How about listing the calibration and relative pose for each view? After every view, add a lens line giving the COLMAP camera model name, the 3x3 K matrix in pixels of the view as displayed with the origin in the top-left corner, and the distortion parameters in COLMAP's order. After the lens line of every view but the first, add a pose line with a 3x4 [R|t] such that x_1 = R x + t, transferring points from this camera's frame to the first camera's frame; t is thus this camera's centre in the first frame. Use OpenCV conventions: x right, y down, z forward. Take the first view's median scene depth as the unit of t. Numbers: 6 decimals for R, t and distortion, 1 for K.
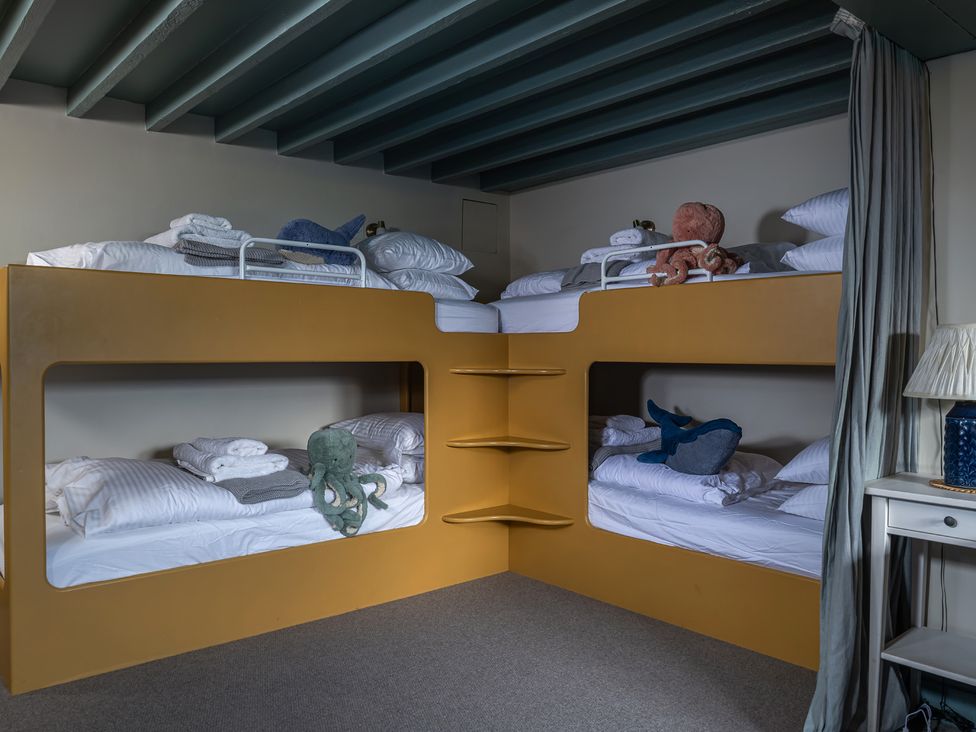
lens RADIAL K [[755.1, 0, 488.0], [0, 755.1, 366.0], [0, 0, 1]] dist [-0.000921, -0.001634]
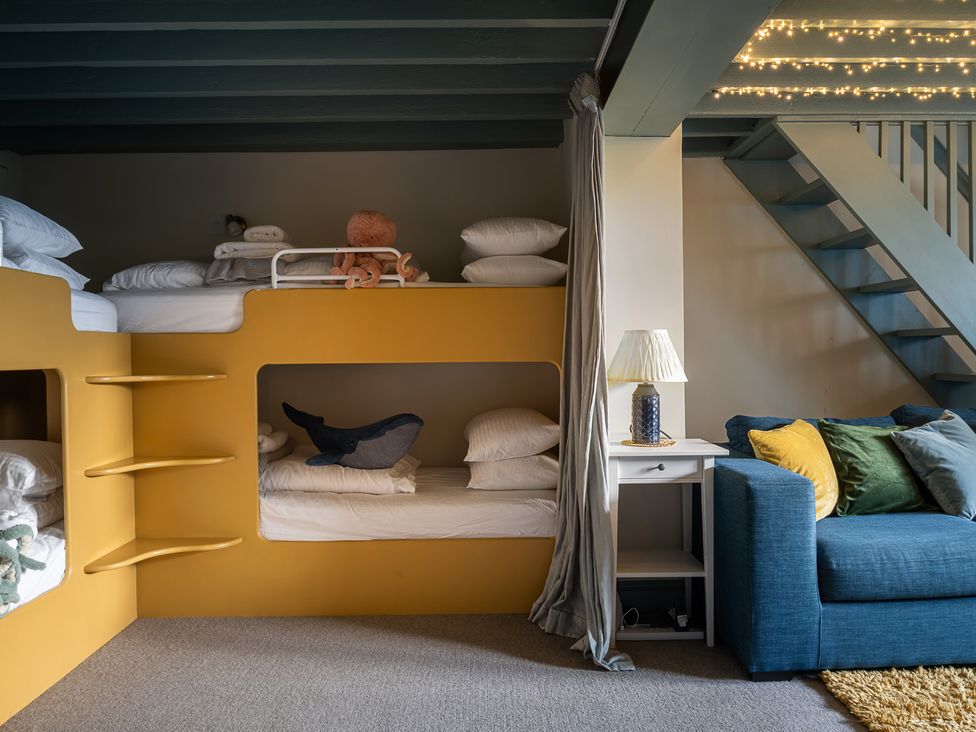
lens RADIAL K [[755.1, 0, 488.0], [0, 755.1, 366.0], [0, 0, 1]] dist [-0.000921, -0.001634]
pose [[0.646749, -0.019427, 0.762455, -0.405637], [0.025981, 0.999657, 0.003433, 0.000317], [-0.762260, 0.017590, 0.647032, 0.187472]]
